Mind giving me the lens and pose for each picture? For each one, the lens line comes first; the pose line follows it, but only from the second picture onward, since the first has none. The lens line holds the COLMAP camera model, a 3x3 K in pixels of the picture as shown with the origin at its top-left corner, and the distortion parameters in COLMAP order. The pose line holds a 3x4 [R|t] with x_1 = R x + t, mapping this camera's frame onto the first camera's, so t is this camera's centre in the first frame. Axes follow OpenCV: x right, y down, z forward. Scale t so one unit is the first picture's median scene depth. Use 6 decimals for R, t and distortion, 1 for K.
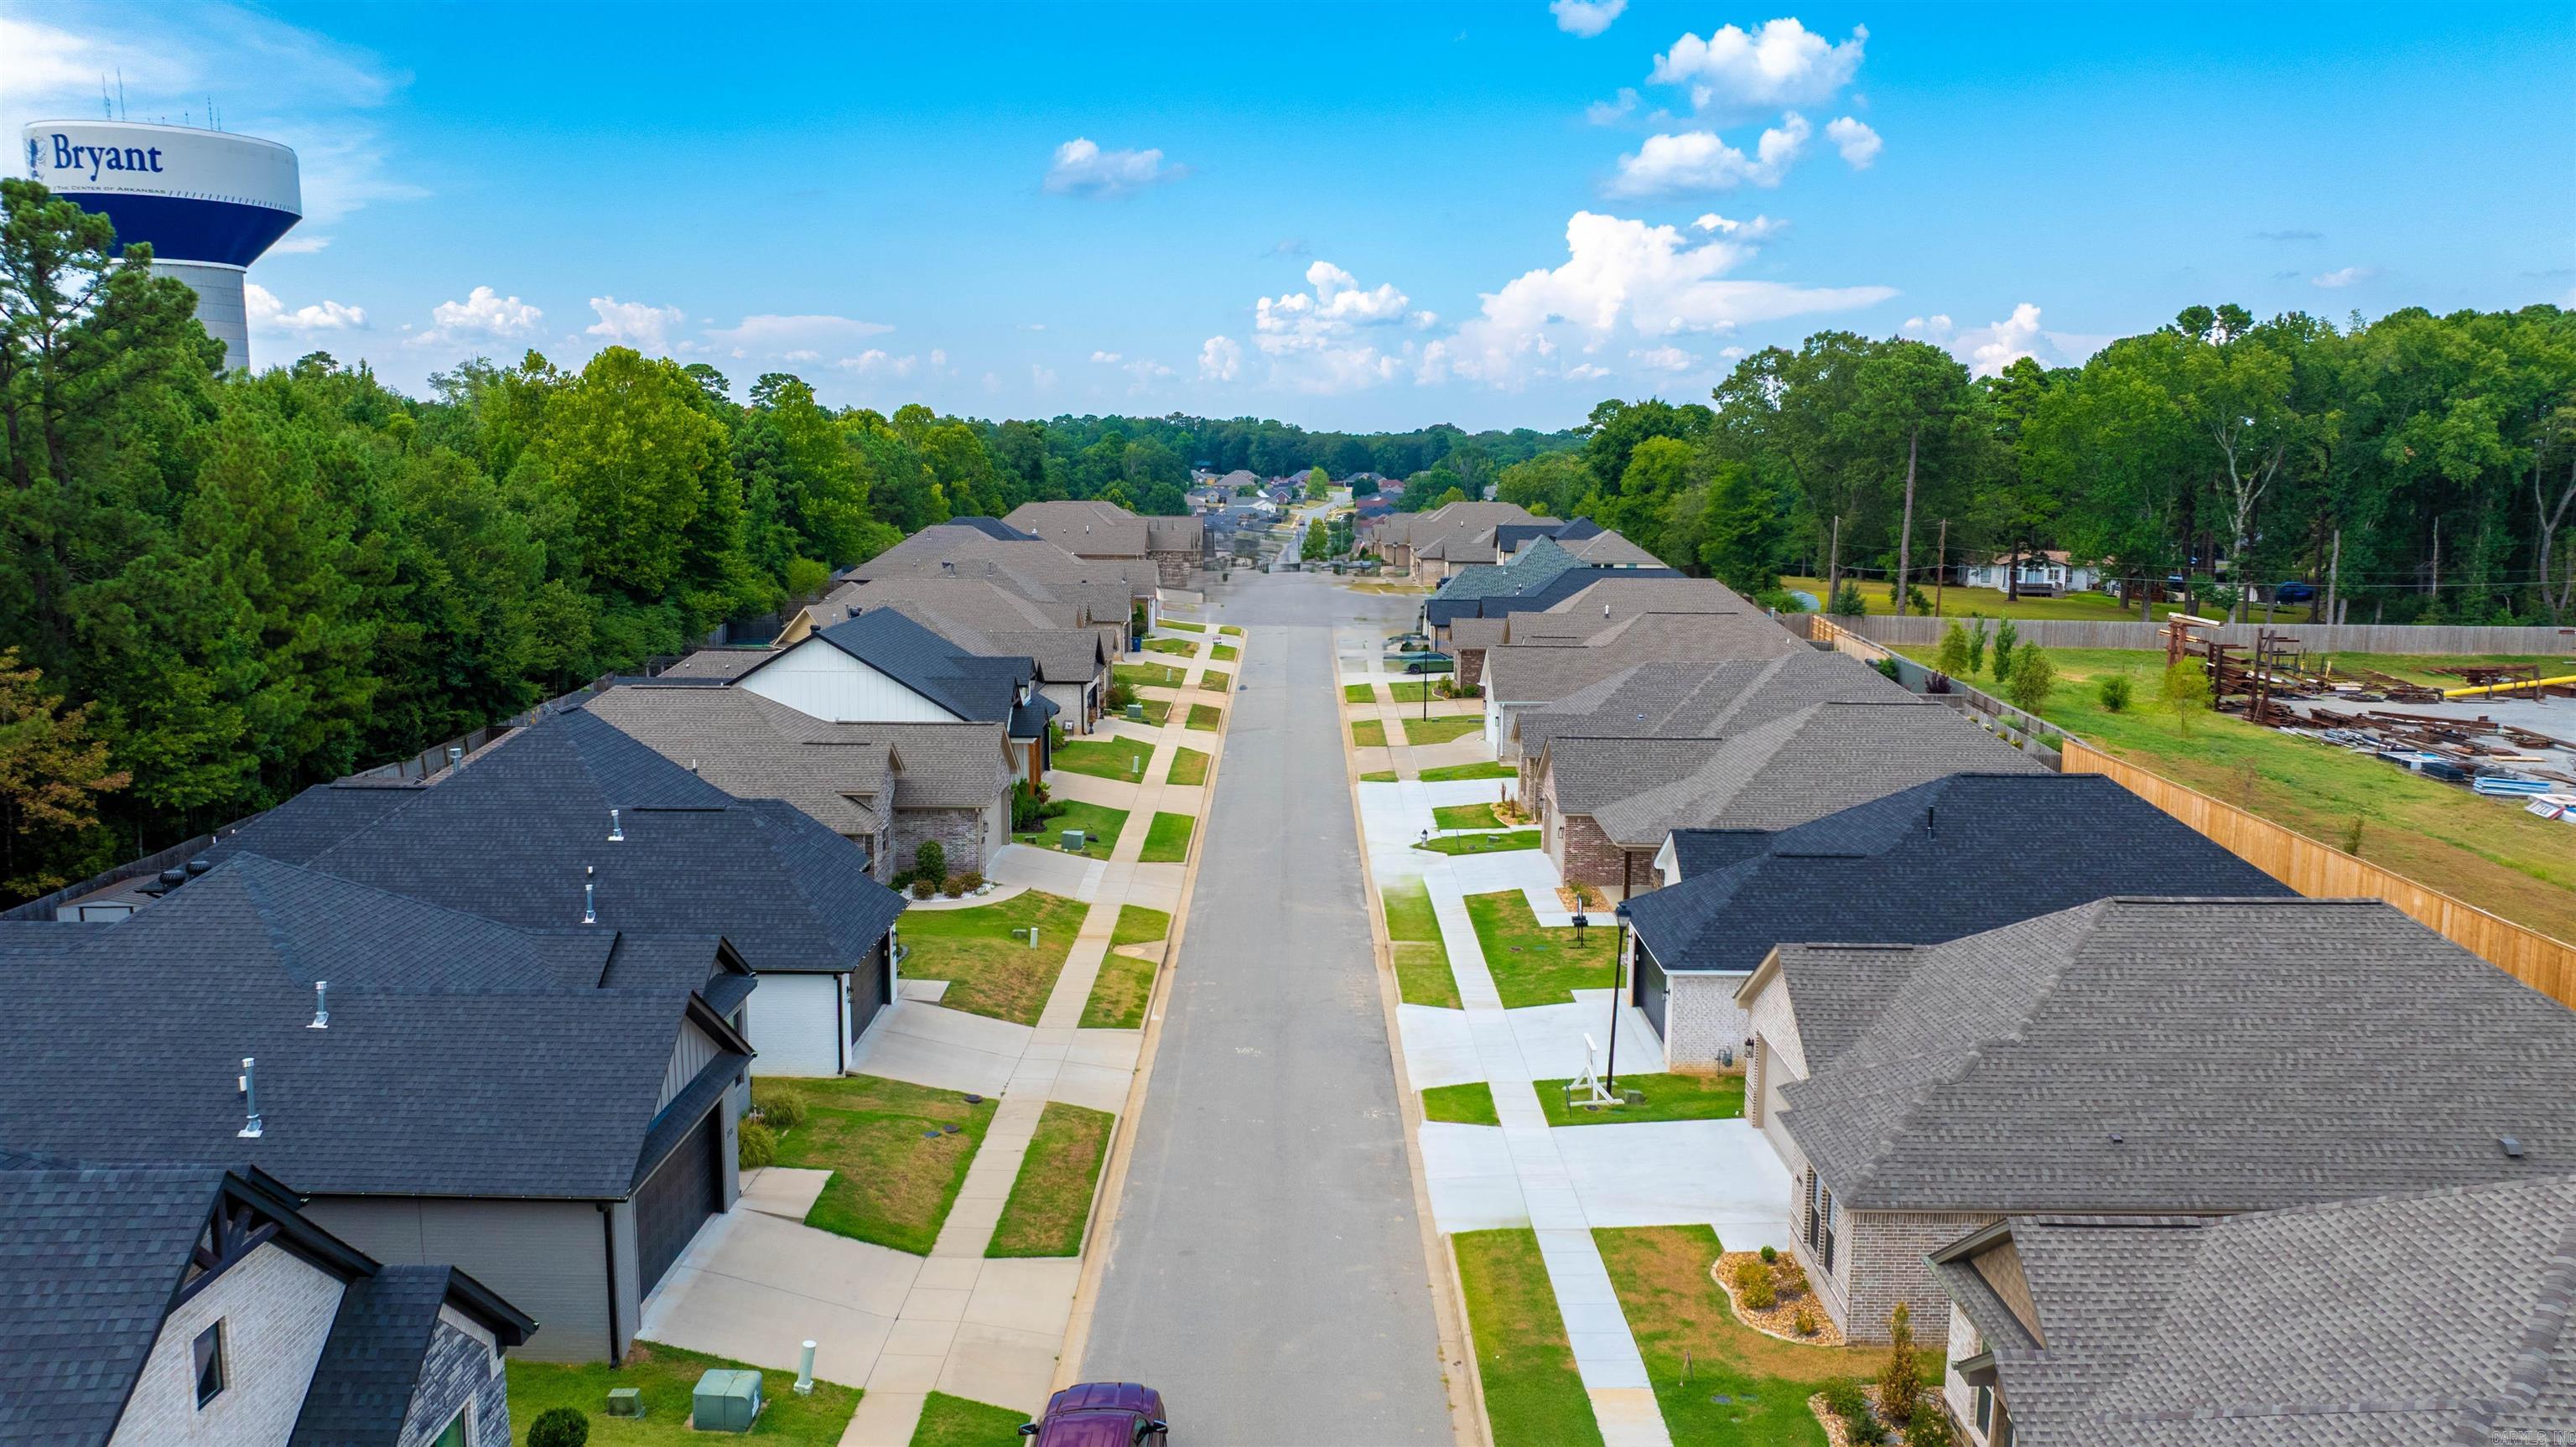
lens RADIAL K [[1744.5, 0, 1284.2], [0, 1744.5, 709.4], [0, 0, 1]] dist [-0.008799, -0.000708]
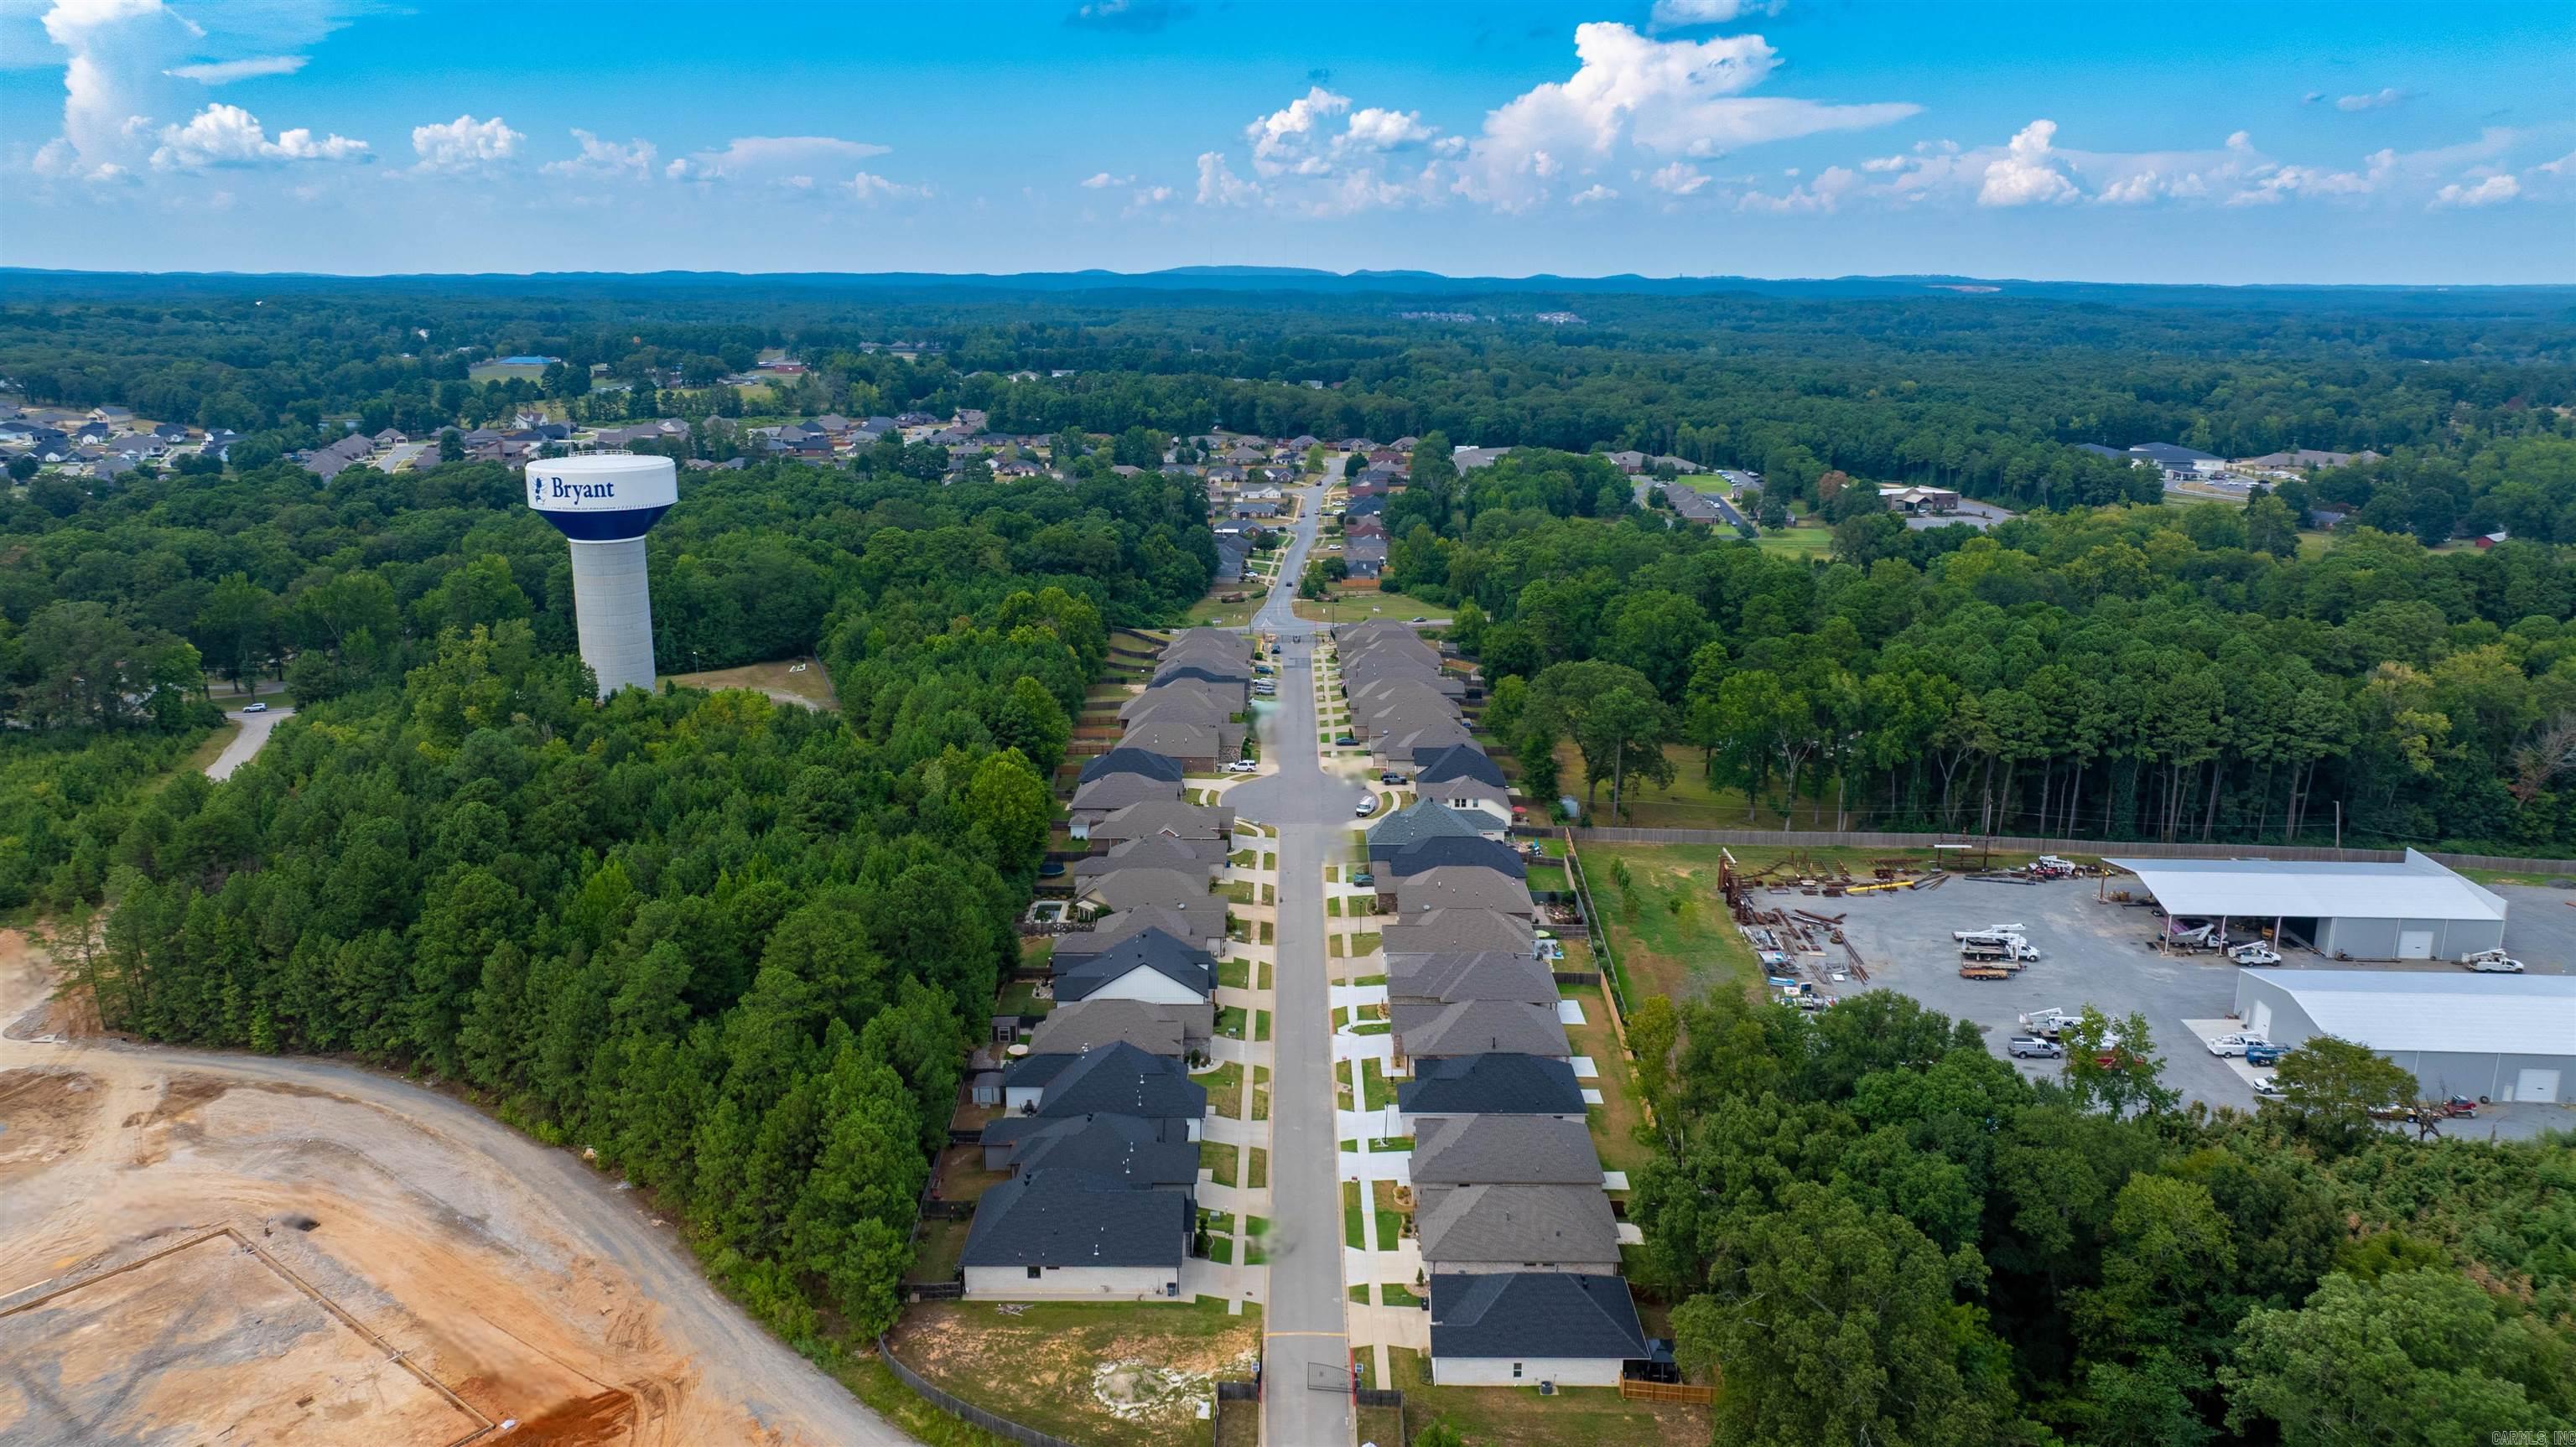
lens RADIAL K [[1744.5, 0, 1284.2], [0, 1744.5, 709.4], [0, 0, 1]] dist [-0.008799, -0.000708]
pose [[0.999996, -0.002663, 0.000526, -0.036787], [0.002600, 0.995301, 0.096799, -0.843394], [-0.000781, -0.096797, 0.995304, -2.111151]]
